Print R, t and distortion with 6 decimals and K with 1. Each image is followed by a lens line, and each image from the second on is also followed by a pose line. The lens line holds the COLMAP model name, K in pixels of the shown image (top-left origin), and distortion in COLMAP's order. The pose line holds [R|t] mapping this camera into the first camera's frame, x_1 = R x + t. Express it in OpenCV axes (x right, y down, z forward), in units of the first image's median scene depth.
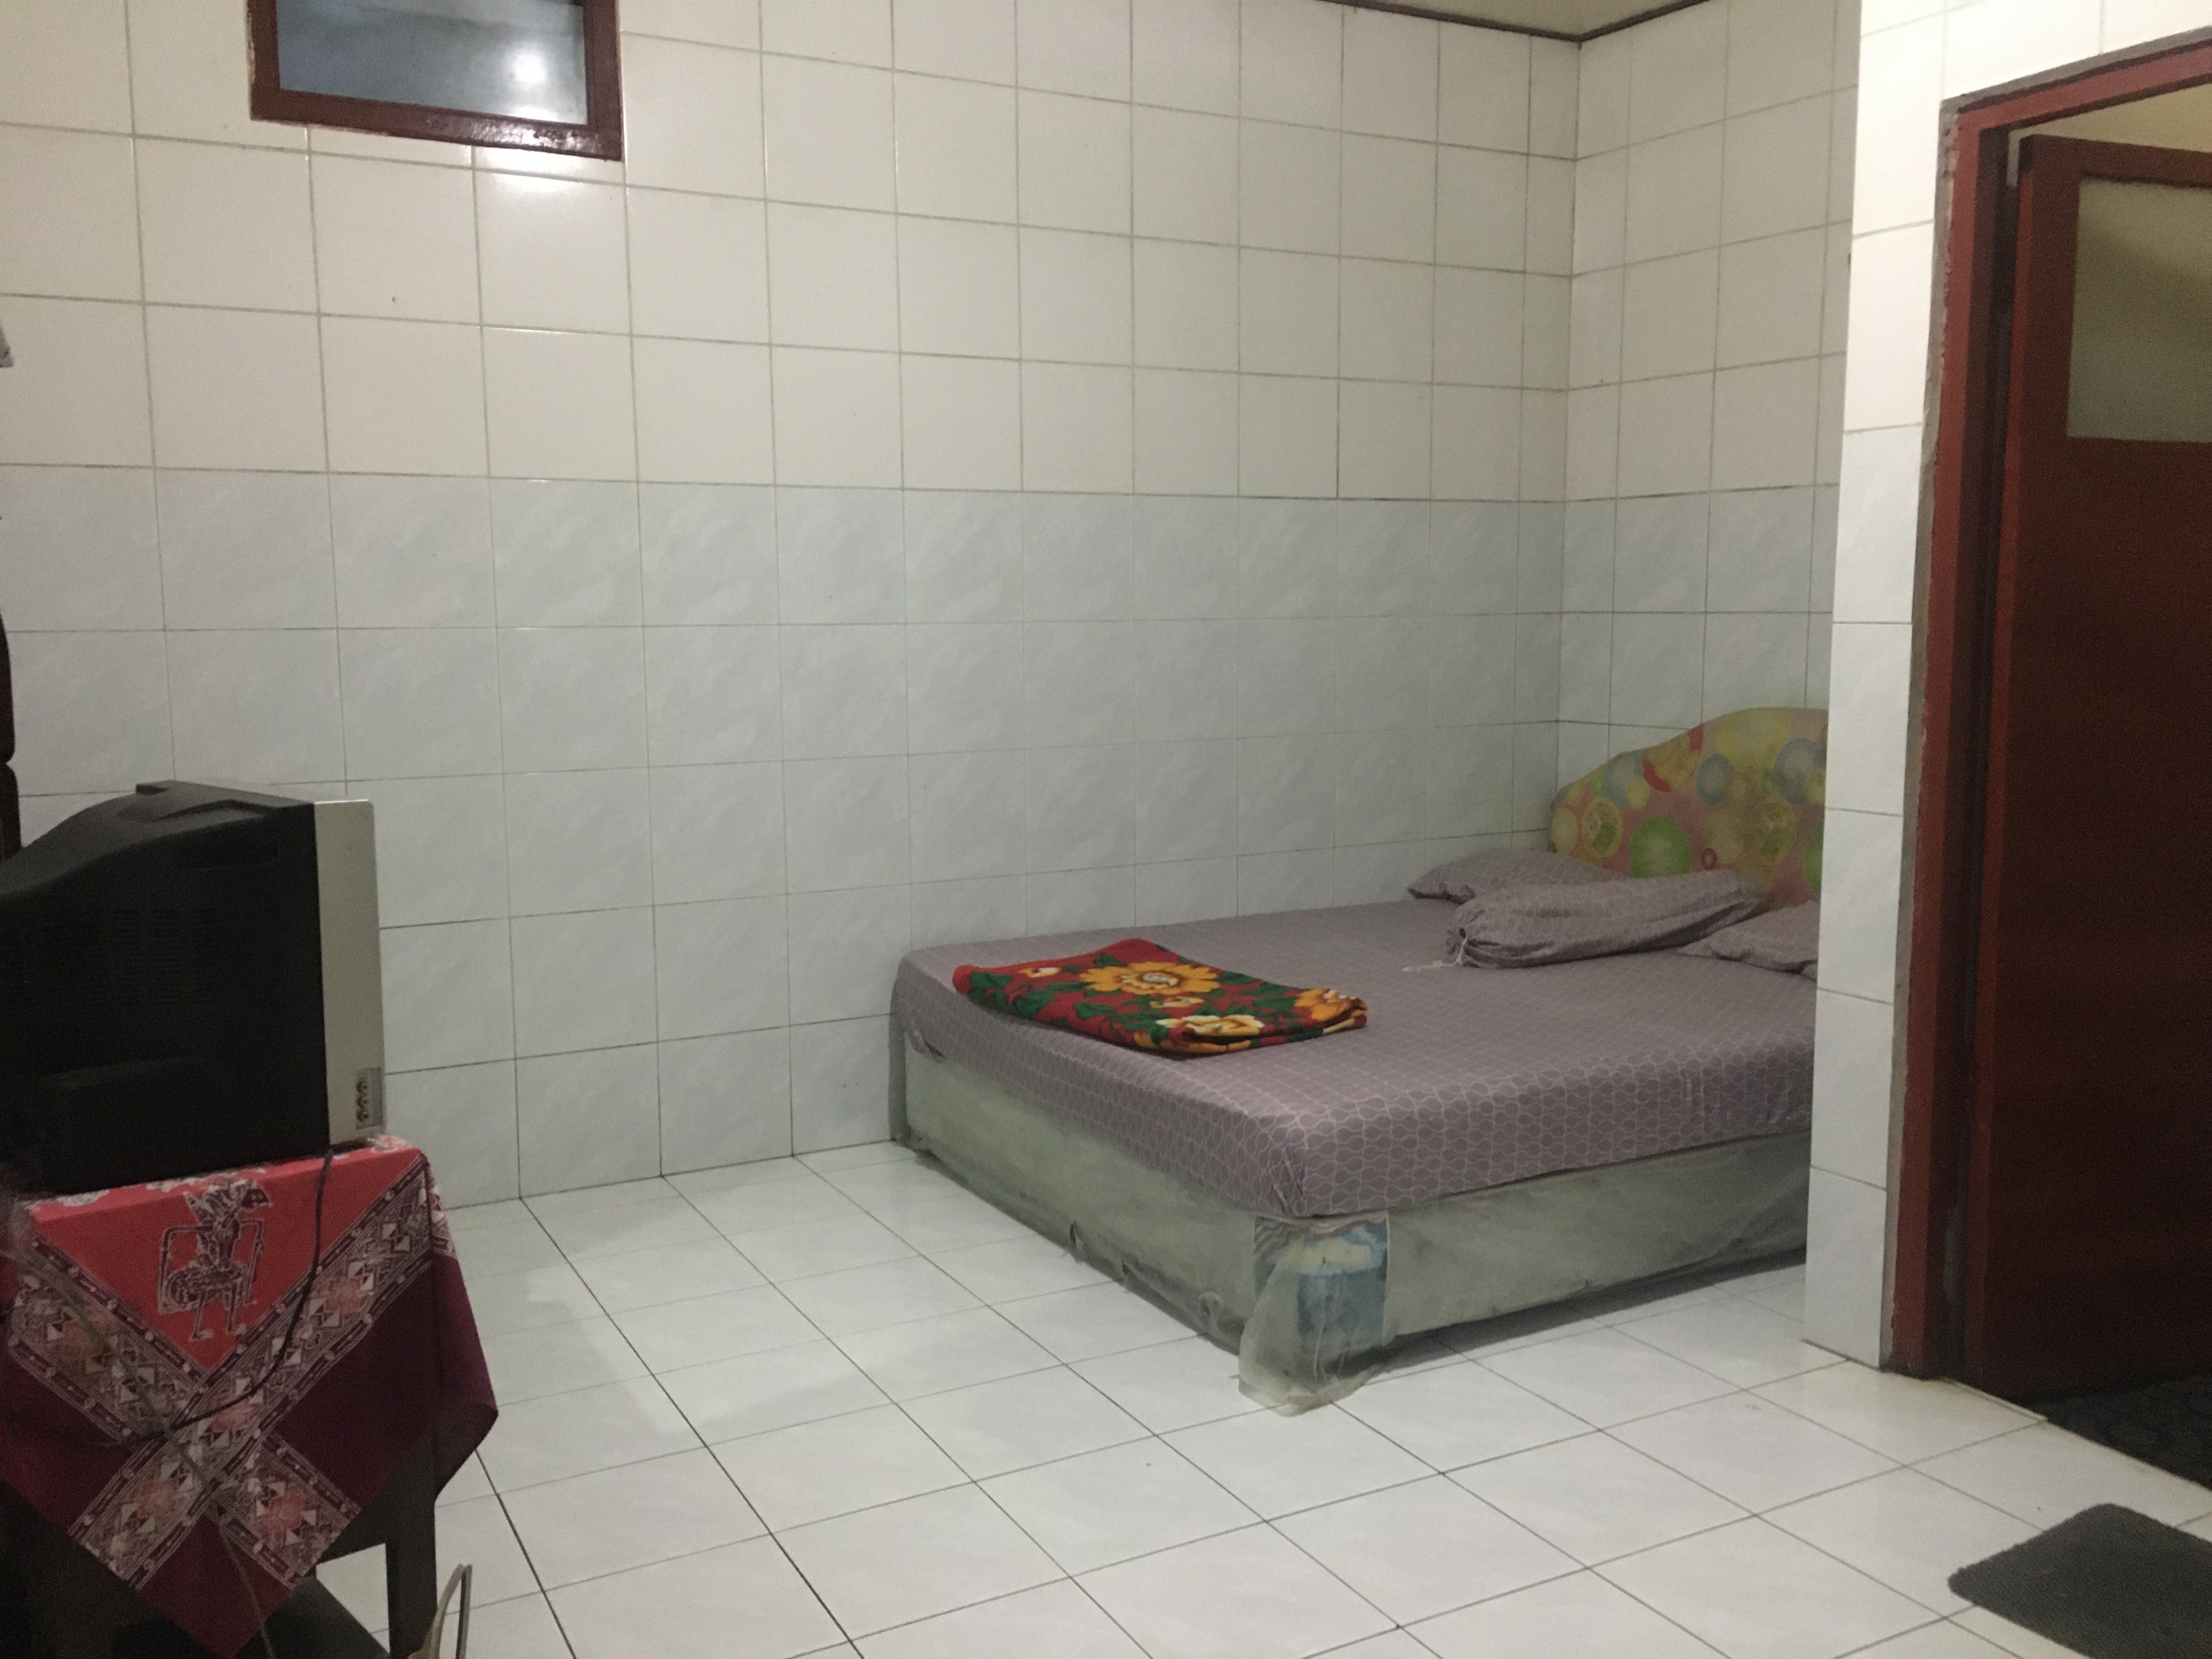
lens RADIAL K [[1887.2, 0, 1108.7], [0, 1887.2, 819.7], [0, 0, 1]] dist [0.085321, -0.111332]
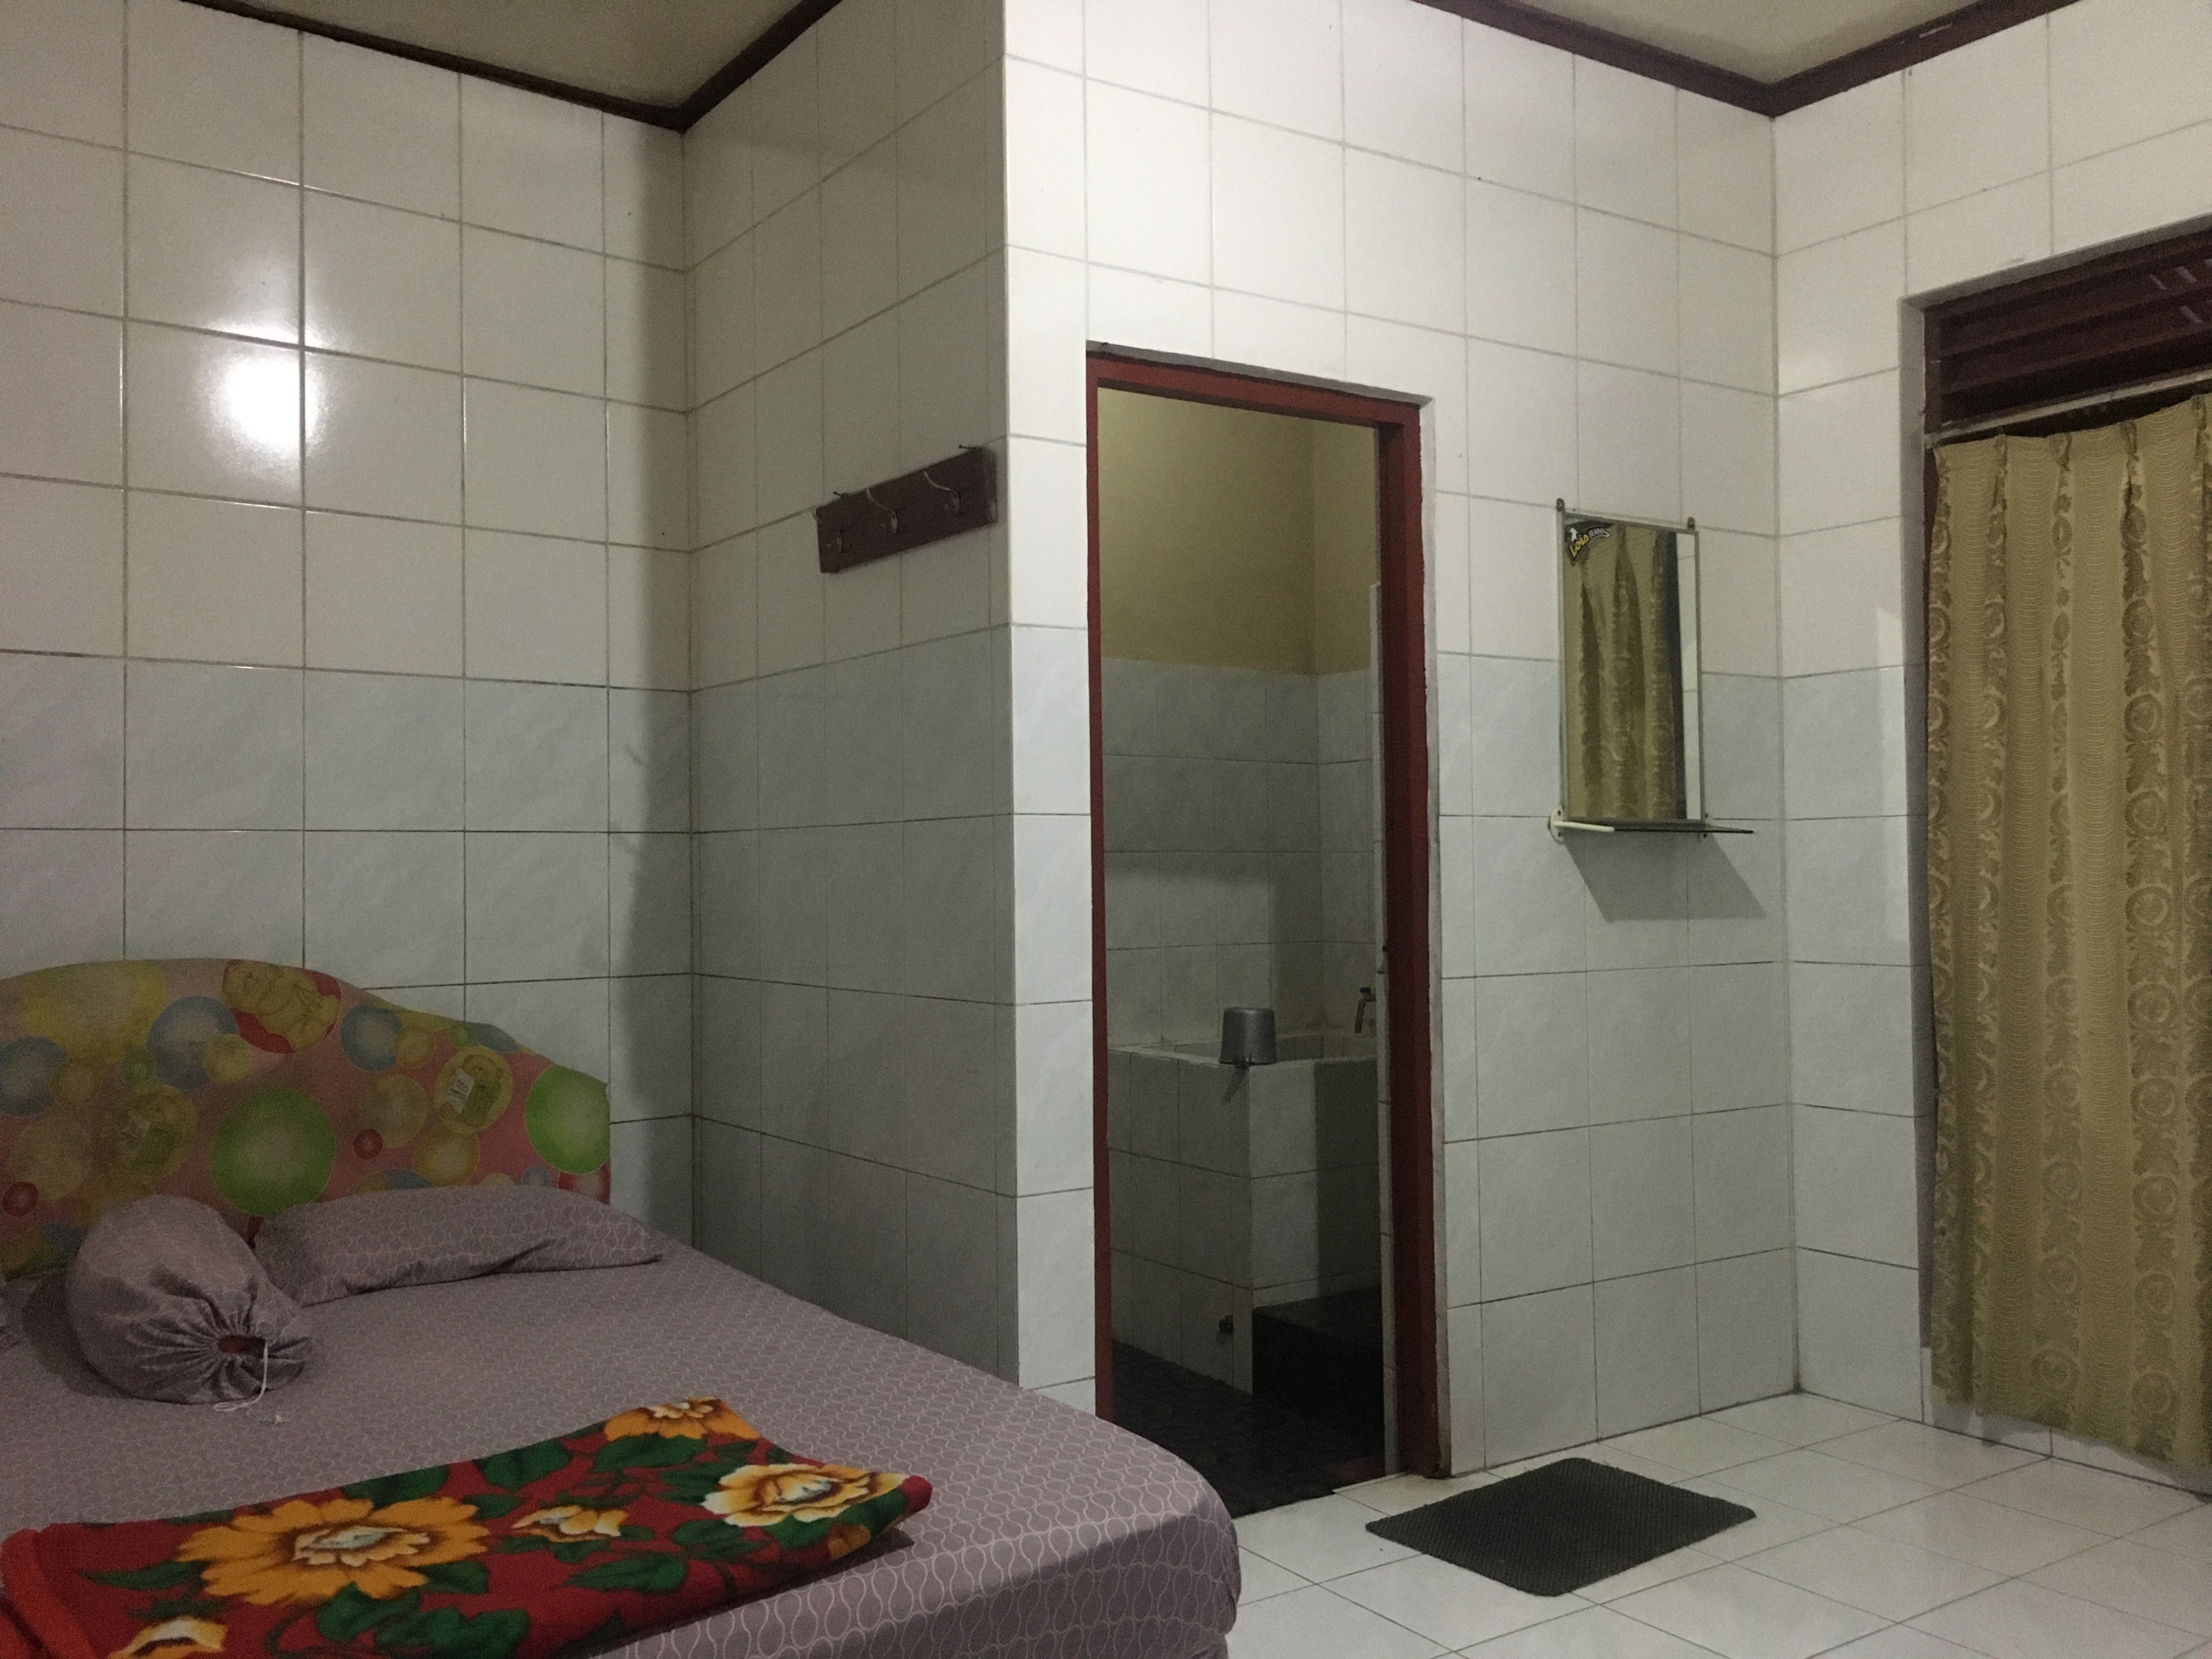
lens RADIAL K [[1887.2, 0, 1108.7], [0, 1887.2, 819.7], [0, 0, 1]] dist [0.085321, -0.111332]
pose [[-0.095768, 0.031509, 0.994905, -0.500512], [0.126008, 0.991842, -0.019282, -0.064218], [-0.987396, 0.123520, -0.098957, 0.889545]]
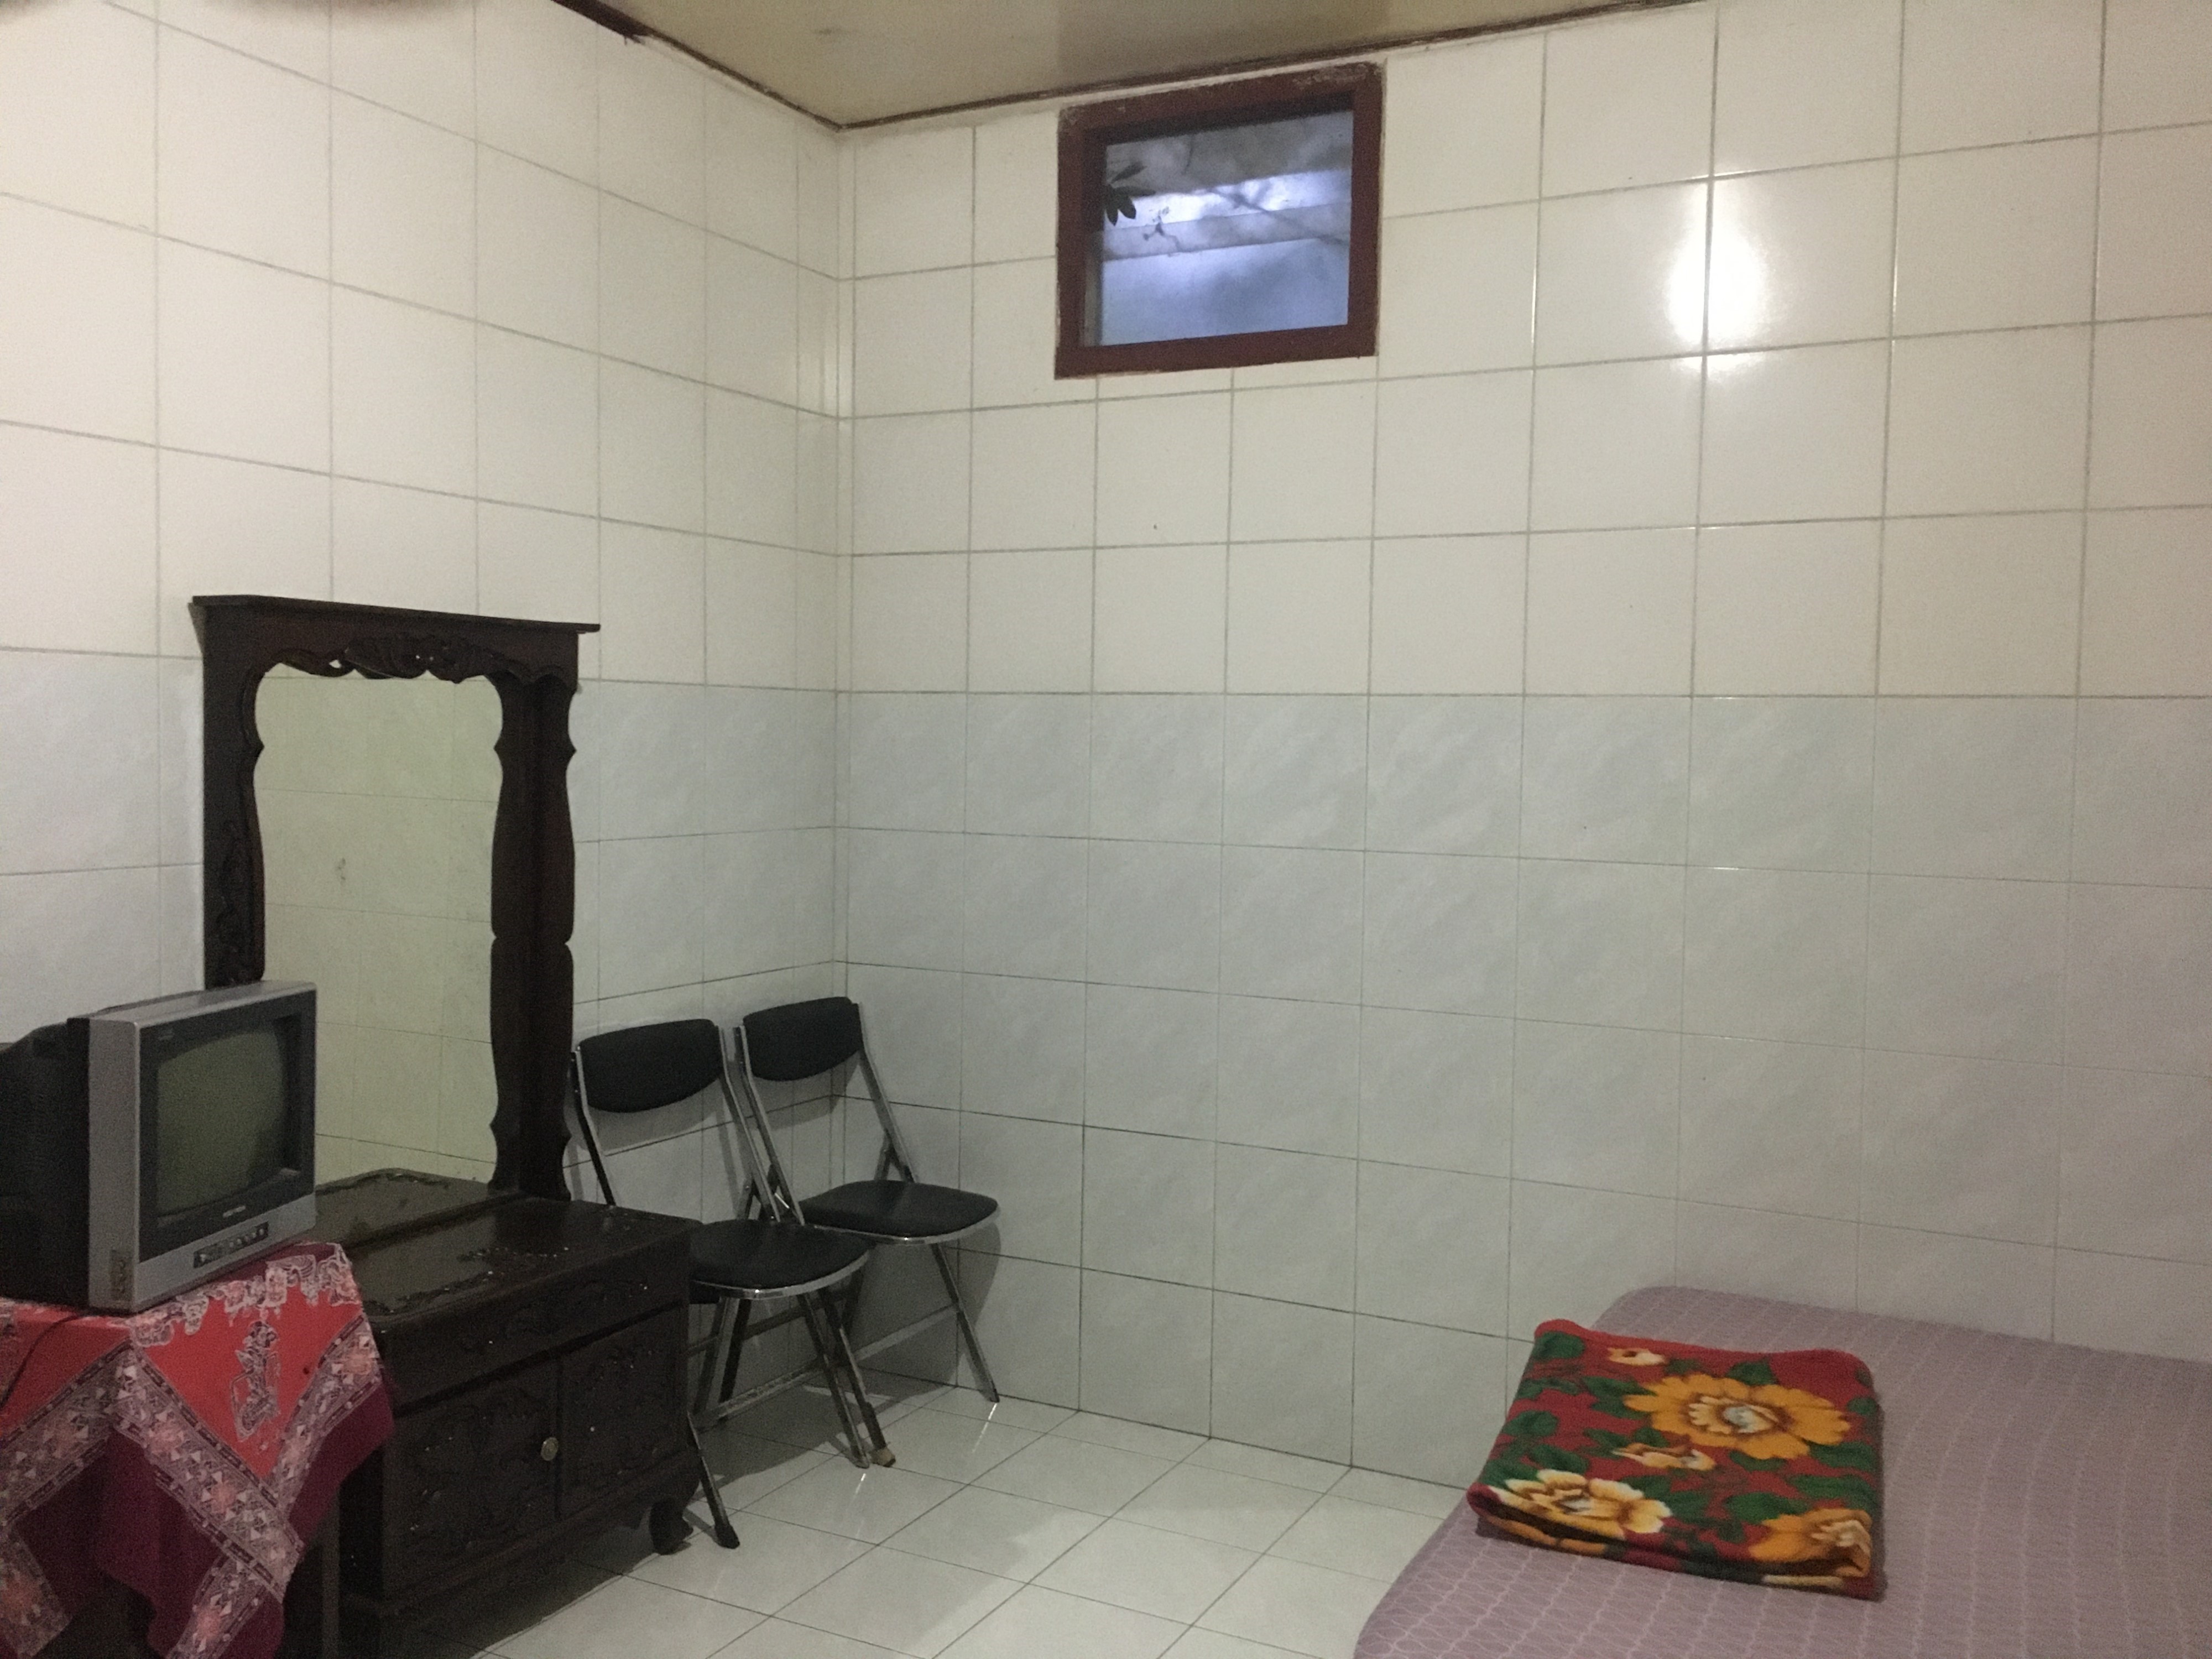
lens RADIAL K [[1874.1, 0, 1106.0], [0, 1874.1, 829.5], [0, 0, 1]] dist [0.084028, -0.120204]
pose [[0.568414, 0.055105, -0.820895, 0.471514], [-0.118025, 0.992896, -0.015074, -0.093419], [0.814233, 0.105454, 0.570880, 0.426514]]
